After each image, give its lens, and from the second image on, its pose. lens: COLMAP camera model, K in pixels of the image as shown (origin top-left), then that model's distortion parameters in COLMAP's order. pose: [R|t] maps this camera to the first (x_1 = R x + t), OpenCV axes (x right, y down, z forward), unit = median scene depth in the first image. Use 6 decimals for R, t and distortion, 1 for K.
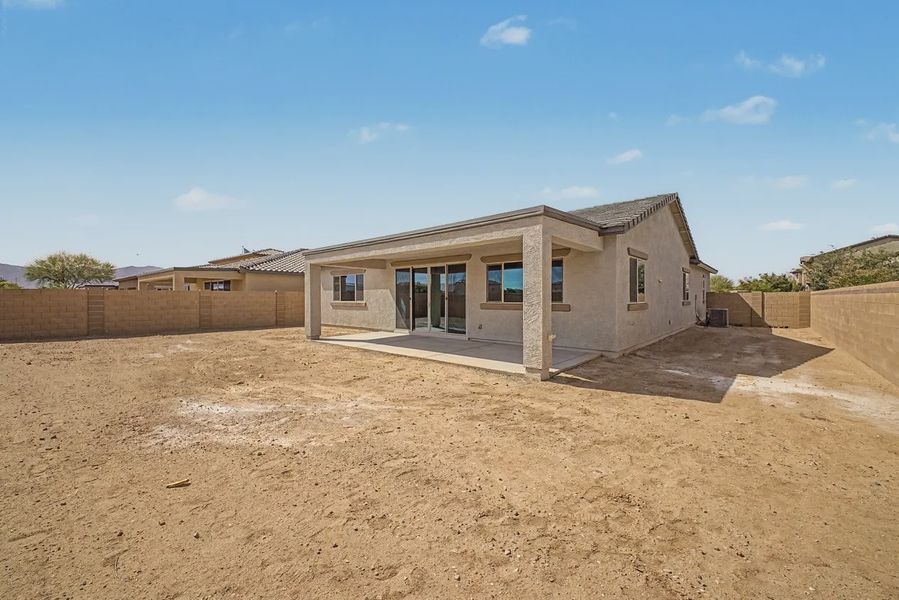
lens RADIAL K [[355.4, 0, 448.6], [0, 355.4, 298.9], [0, 0, 1]] dist [0.013248, -0.003098]
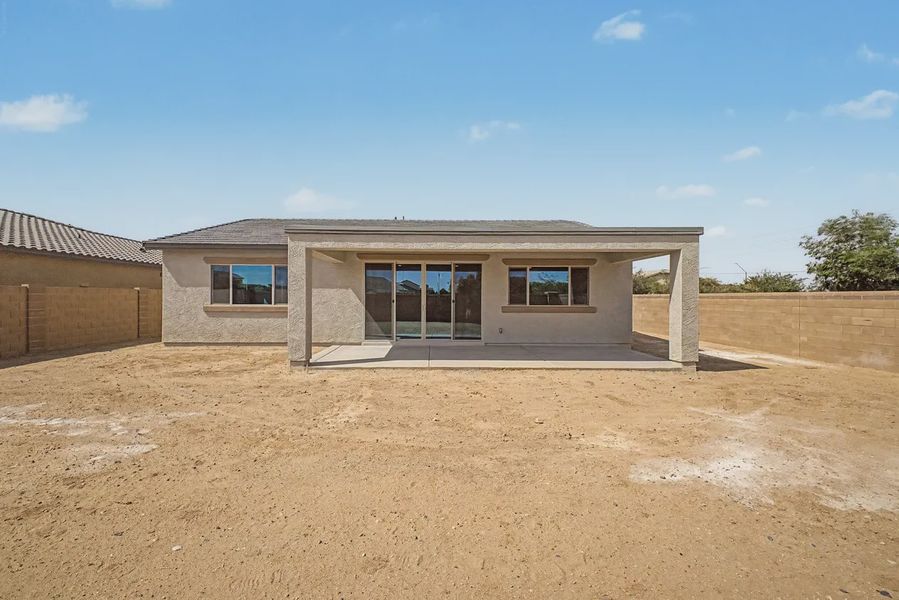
lens RADIAL K [[355.4, 0, 448.6], [0, 355.4, 298.9], [0, 0, 1]] dist [0.013248, -0.003098]
pose [[0.735113, 0.003381, 0.677936, -0.542481], [-0.002840, 0.999994, -0.001908, -0.004849], [-0.677939, -0.000523, 0.735118, 0.308135]]
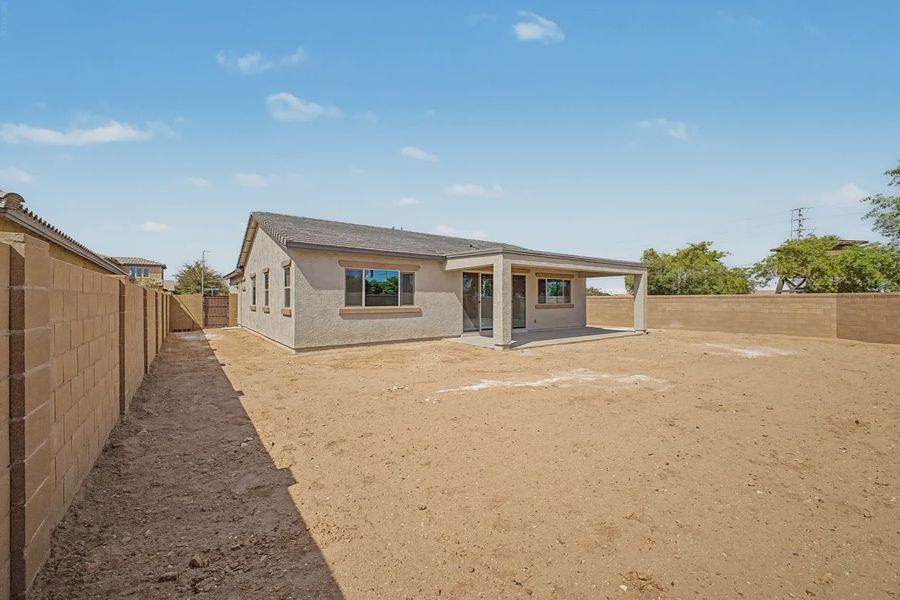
lens RADIAL K [[355.8, 0, 449.1], [0, 355.8, 298.9], [0, 0, 1]] dist [0.013248, -0.003098]
pose [[0.200501, 0.005032, 0.979681, -1.117200], [0.007577, 0.999949, -0.006687, -0.003812], [-0.979664, 0.008764, 0.200453, 0.844665]]
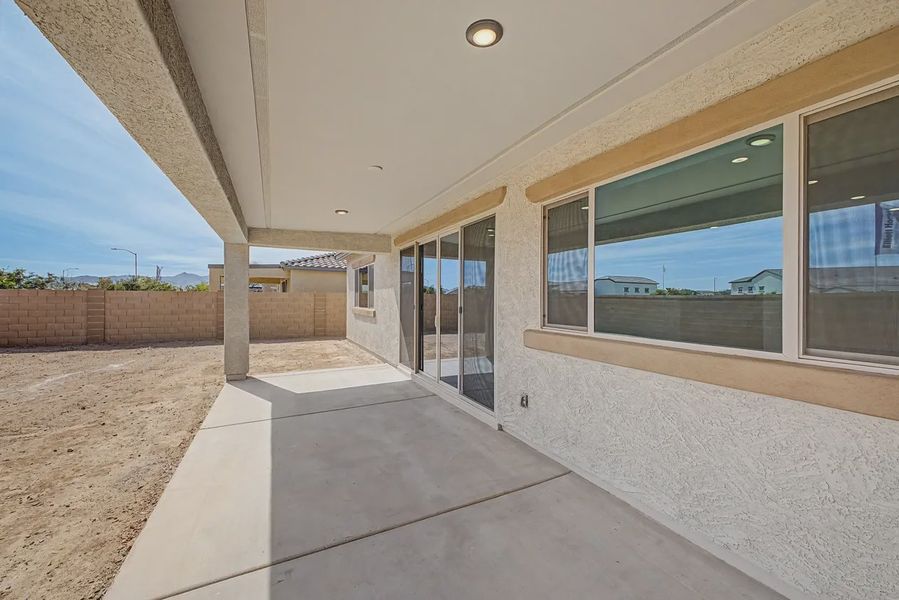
lens RADIAL K [[355.4, 0, 448.6], [0, 355.4, 298.9], [0, 0, 1]] dist [0.013248, -0.003098]
pose [[0.924432, 0.006314, -0.381295, 0.119487], [-0.007030, 0.999975, -0.000485, -0.011797], [0.381282, 0.003129, 0.924453, 0.540333]]
